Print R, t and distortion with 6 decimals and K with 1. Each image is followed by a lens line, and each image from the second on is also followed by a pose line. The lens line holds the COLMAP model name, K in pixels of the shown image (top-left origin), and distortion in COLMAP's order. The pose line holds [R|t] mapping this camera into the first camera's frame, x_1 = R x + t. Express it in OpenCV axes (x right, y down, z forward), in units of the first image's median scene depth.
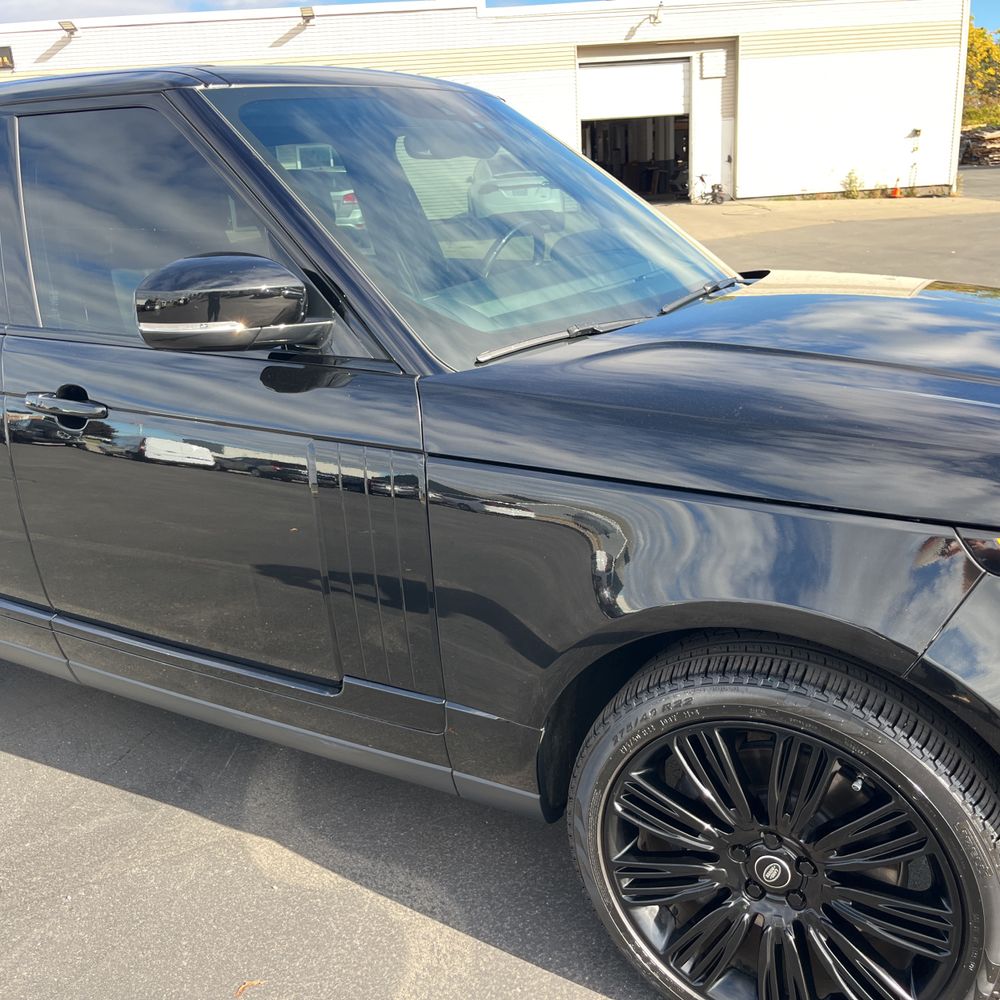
lens RADIAL K [[1008.5, 0, 499.8], [0, 1008.5, 503.7], [0, 0, 1]] dist [0.013908, 0.010431]
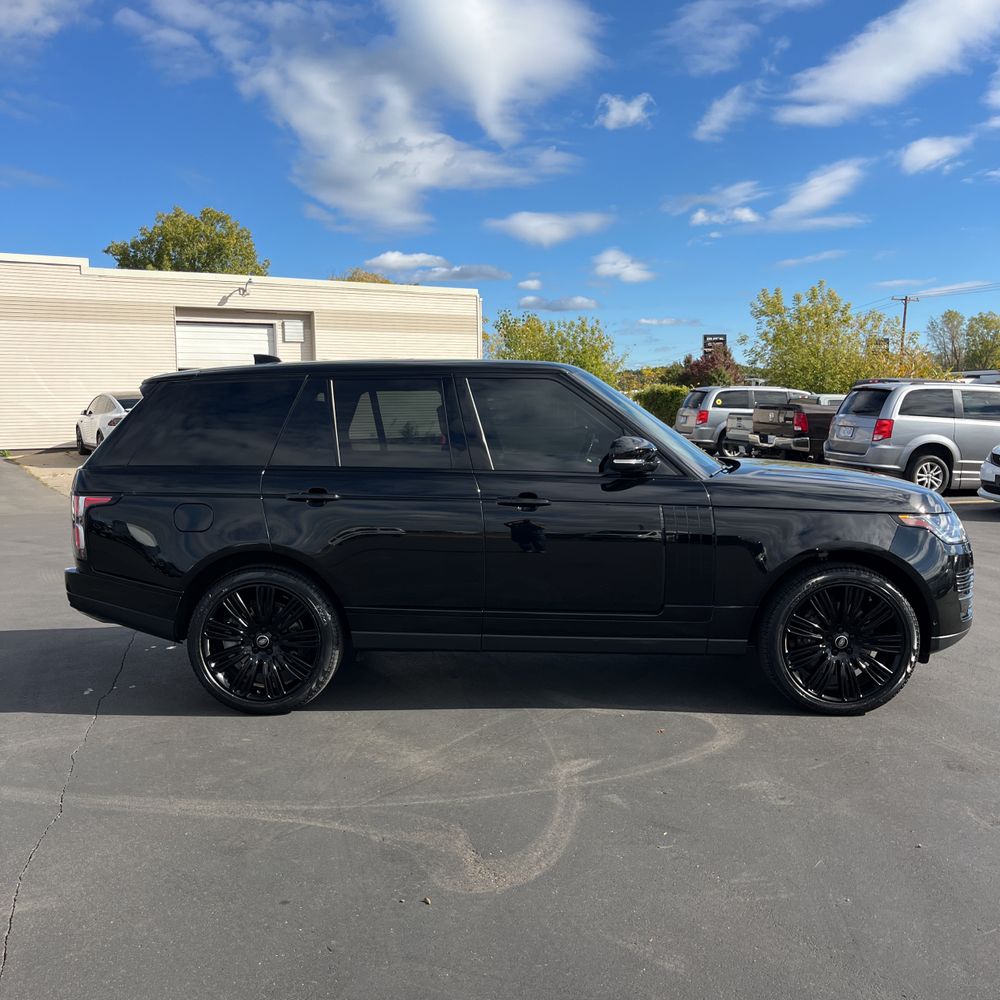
lens RADIAL K [[1022.2, 0, 485.4], [0, 1022.2, 502.1], [0, 0, 1]] dist [0.010396, 0.019011]
pose [[0.886479, 0.001526, 0.462766, -0.441767], [0.107617, 0.971899, -0.209357, 0.105231], [-0.450081, 0.235391, 0.861405, -0.259447]]
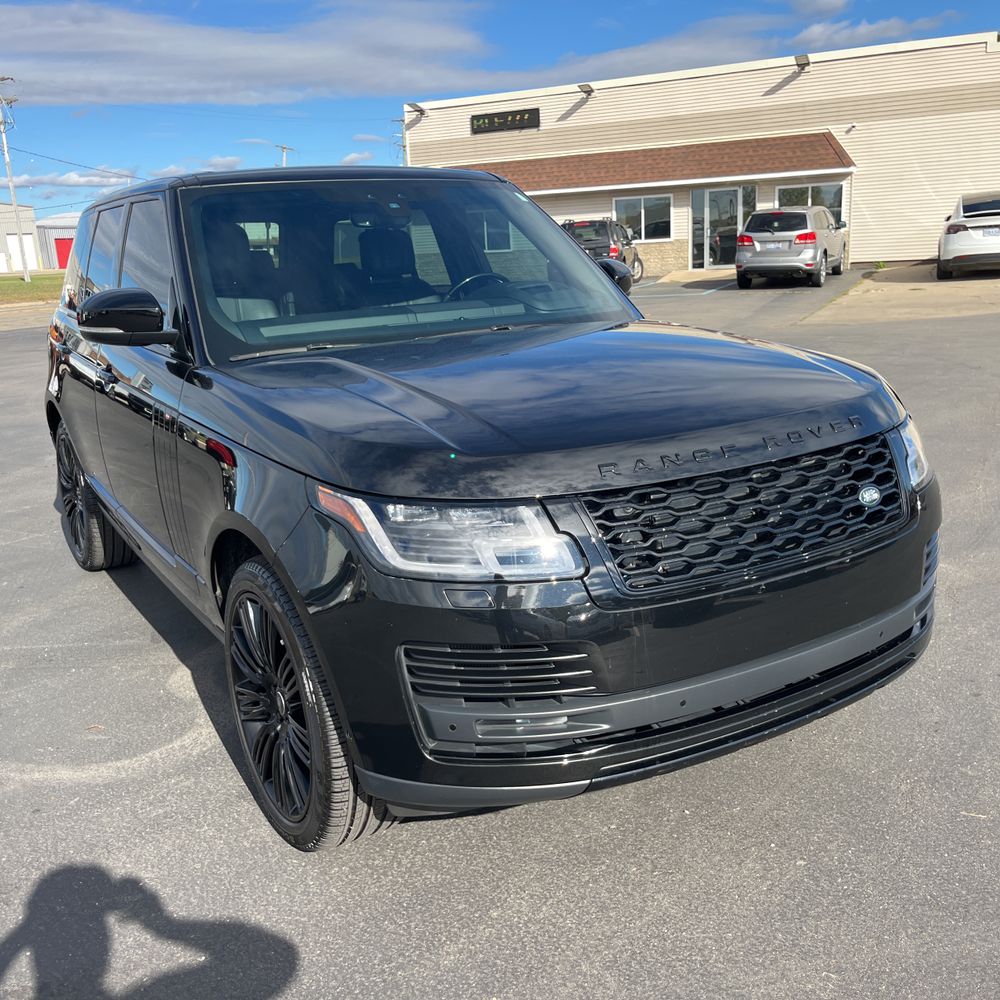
lens RADIAL K [[1008.5, 0, 499.8], [0, 1008.5, 503.7], [0, 0, 1]] dist [0.013908, 0.010431]
pose [[0.871251, 0.130322, -0.473221, 0.272321], [-0.146085, 0.989266, 0.003478, 0.003041], [0.468595, 0.066100, 0.880937, -0.044315]]
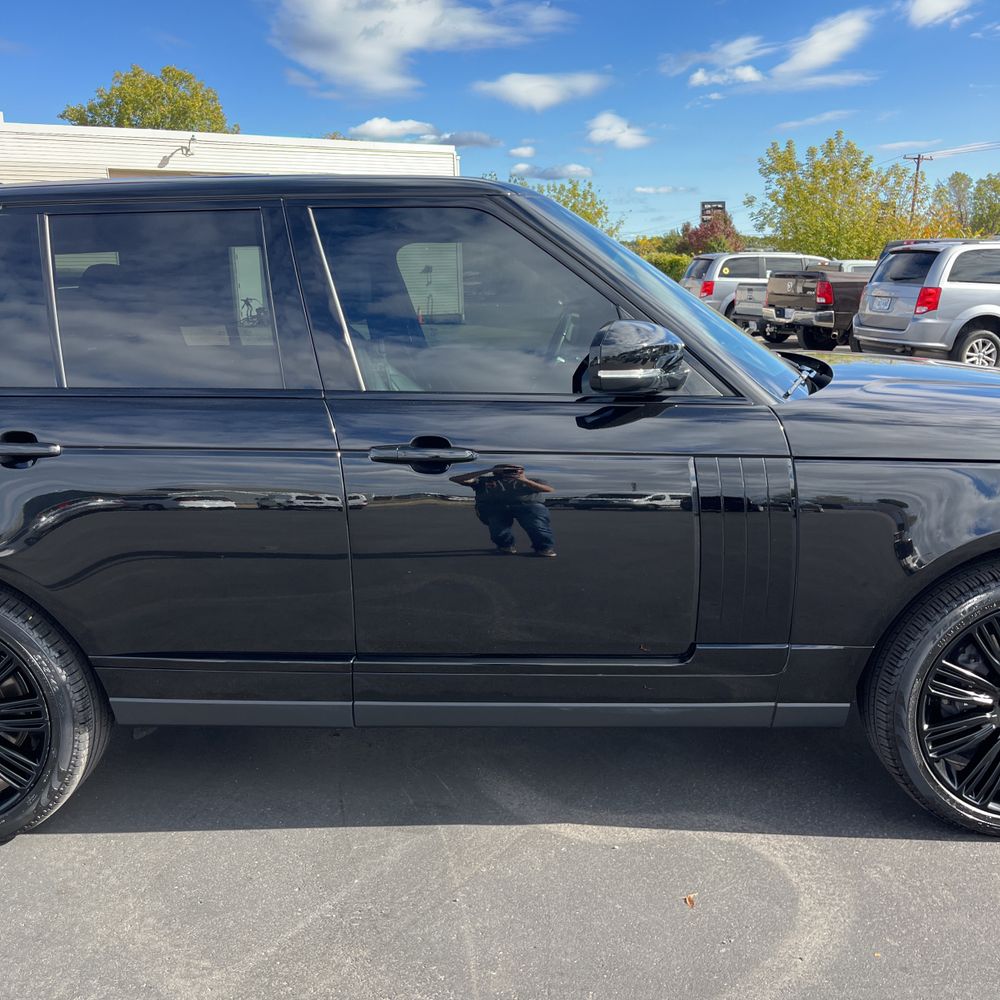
lens RADIAL K [[1022.2, 0, 485.4], [0, 1022.2, 502.1], [0, 0, 1]] dist [0.010396, 0.019011]
pose [[0.883542, -0.066700, 0.463579, -0.258474], [0.122923, 0.988133, -0.092106, 0.020835], [-0.451934, 0.138364, 0.881255, -0.012786]]
